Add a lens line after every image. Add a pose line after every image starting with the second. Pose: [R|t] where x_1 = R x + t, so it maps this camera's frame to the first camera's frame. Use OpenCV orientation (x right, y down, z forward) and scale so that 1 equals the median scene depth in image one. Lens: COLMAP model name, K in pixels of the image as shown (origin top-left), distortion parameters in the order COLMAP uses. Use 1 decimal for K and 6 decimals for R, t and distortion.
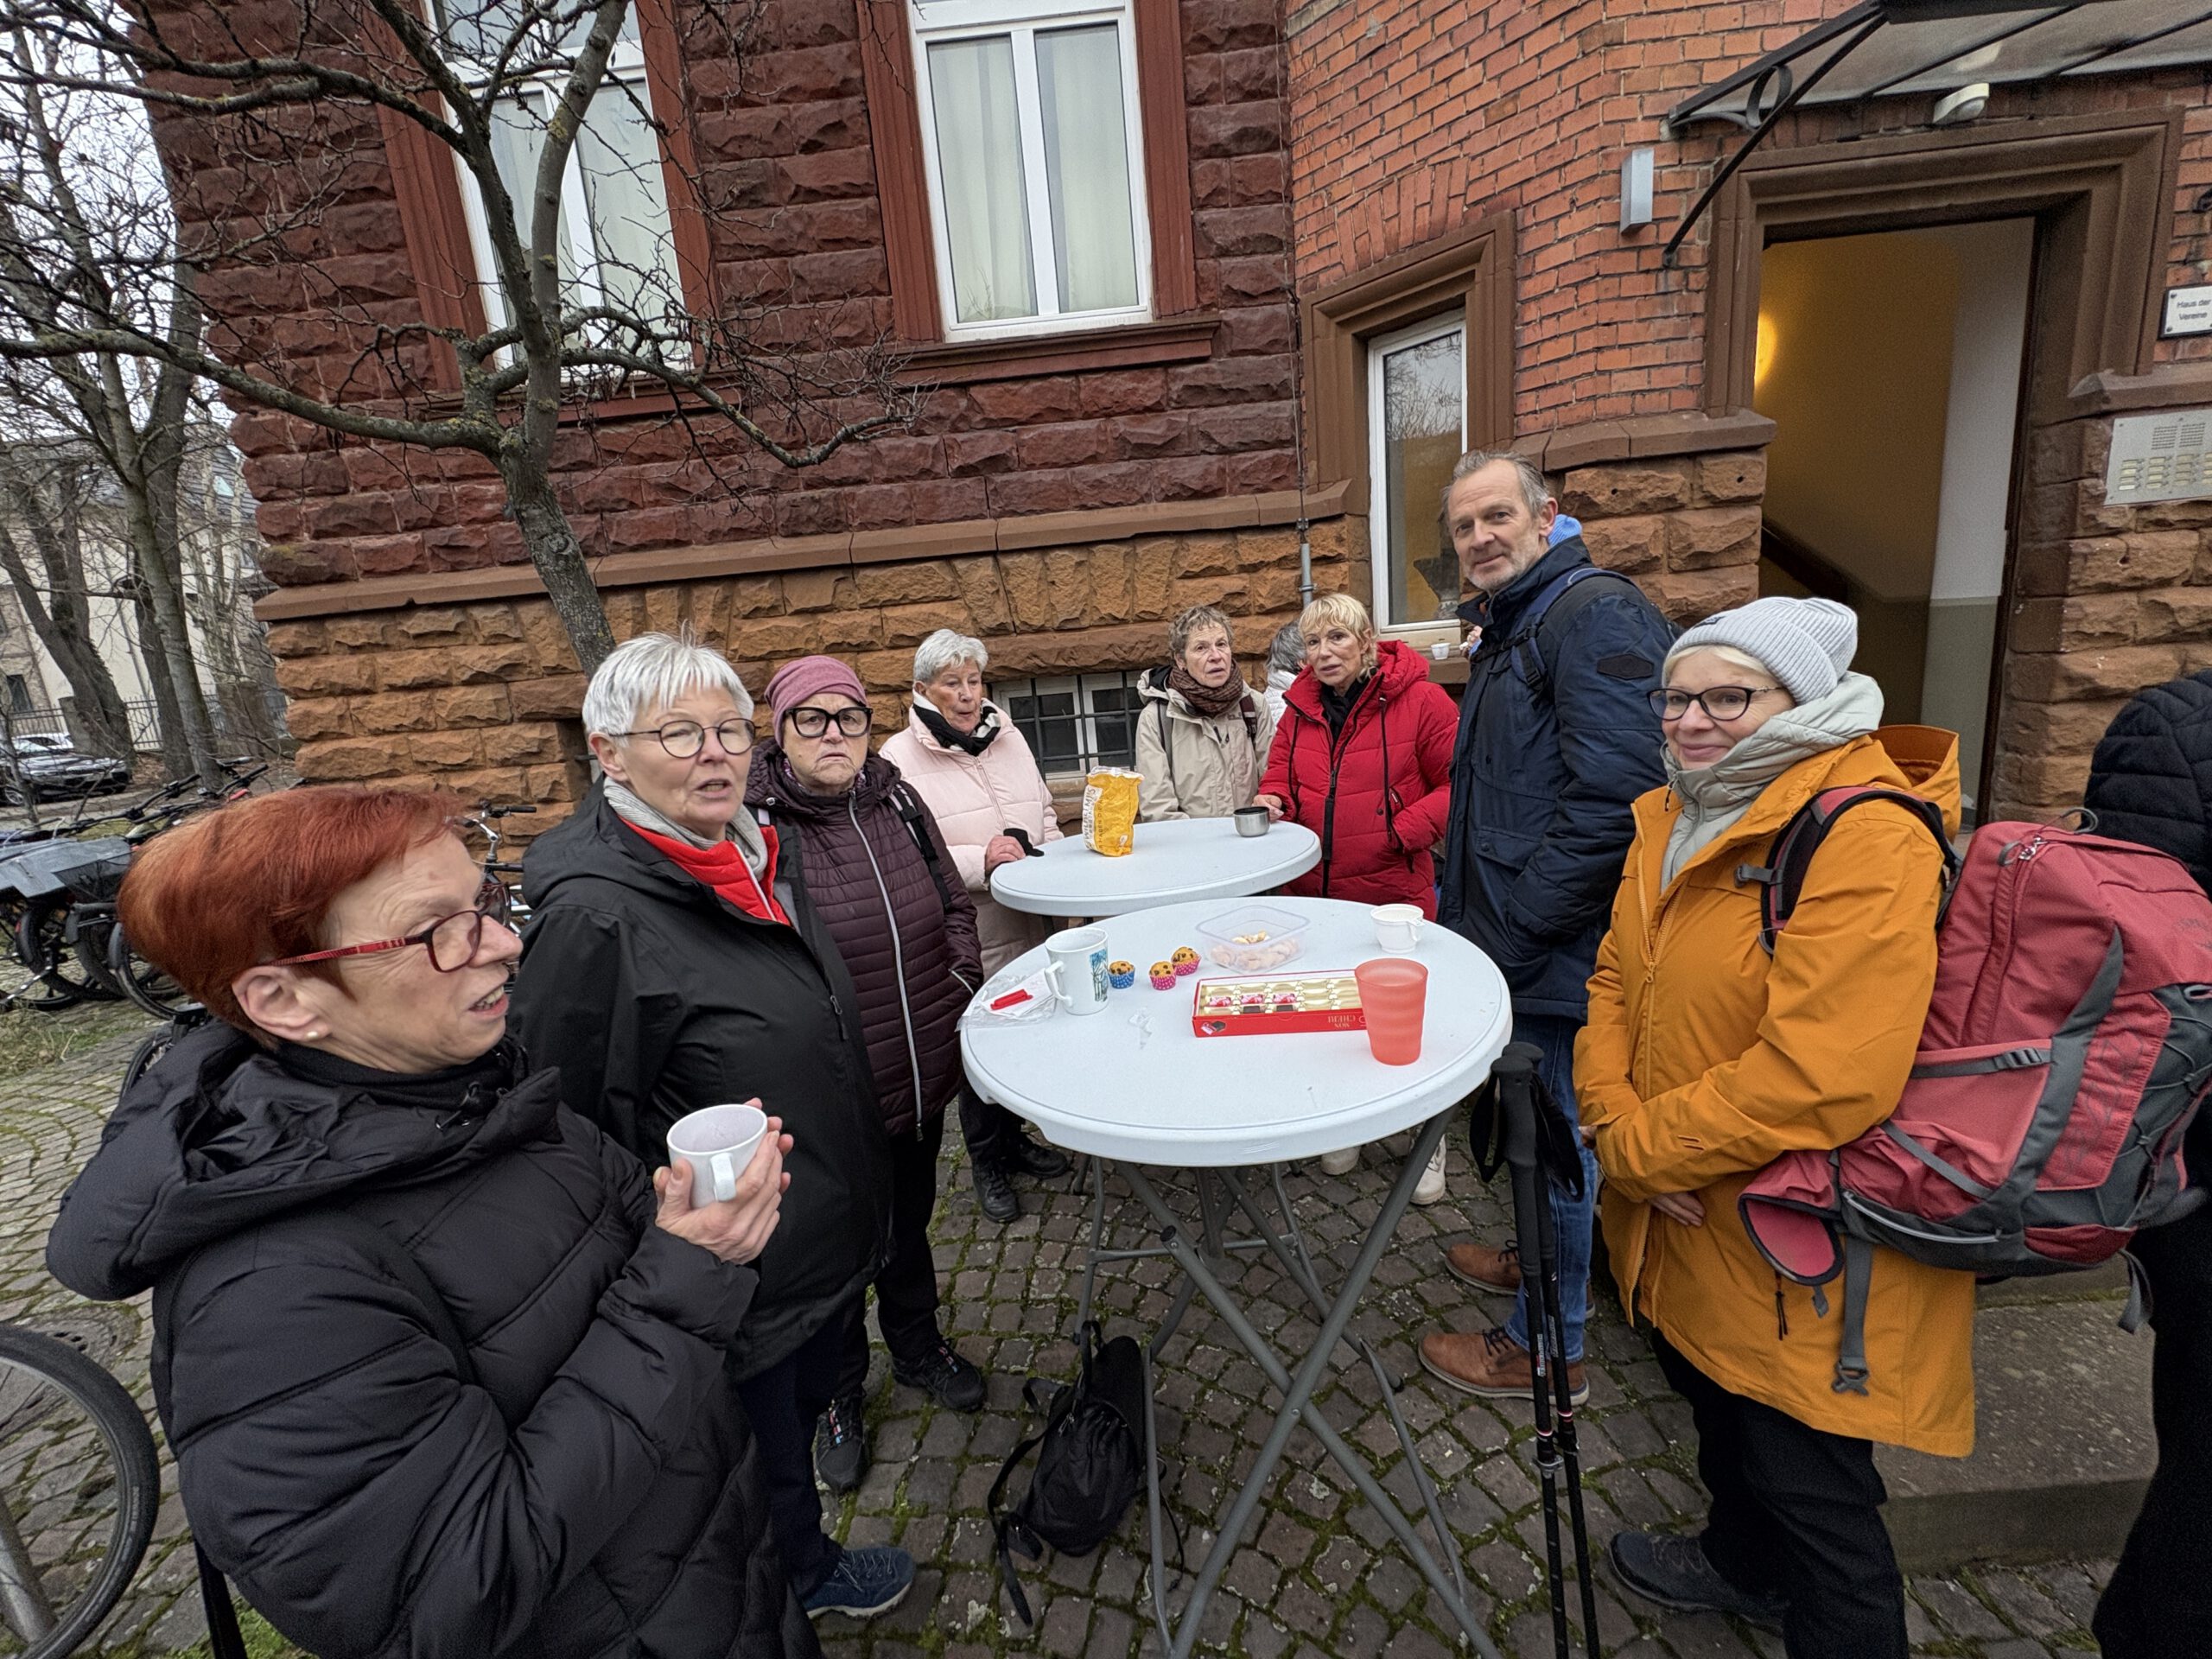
lens RADIAL K [[853.3, 0, 1137.5], [0, 853.3, 822.3], [0, 0, 1]] dist [-0.001195, 0.000162]
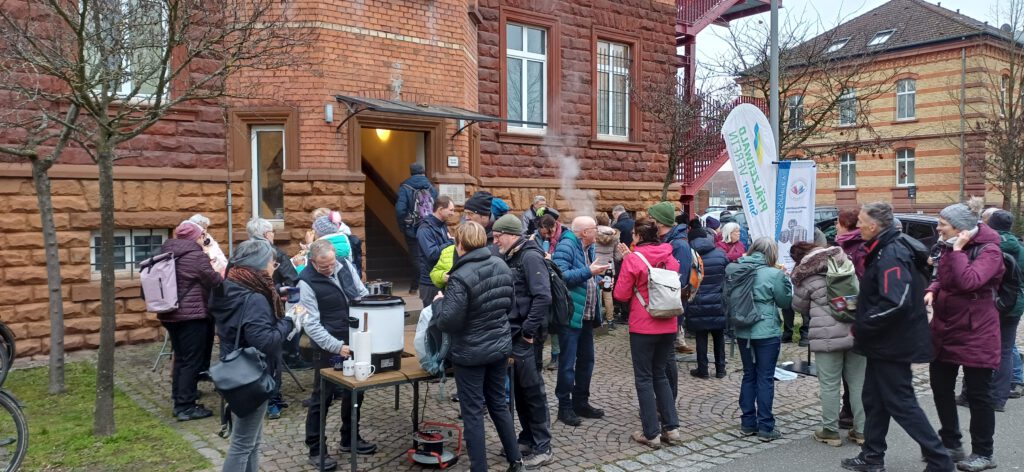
lens RADIAL K [[736.7, 0, 509.3], [0, 736.7, 252.5], [0, 0, 1]] dist [0.041759, -0.006191]
pose [[0.774108, 0.047199, 0.631291, -0.627163], [0.065686, 0.985845, -0.154253, 0.321548], [-0.629636, 0.160876, 0.760051, -1.421675]]
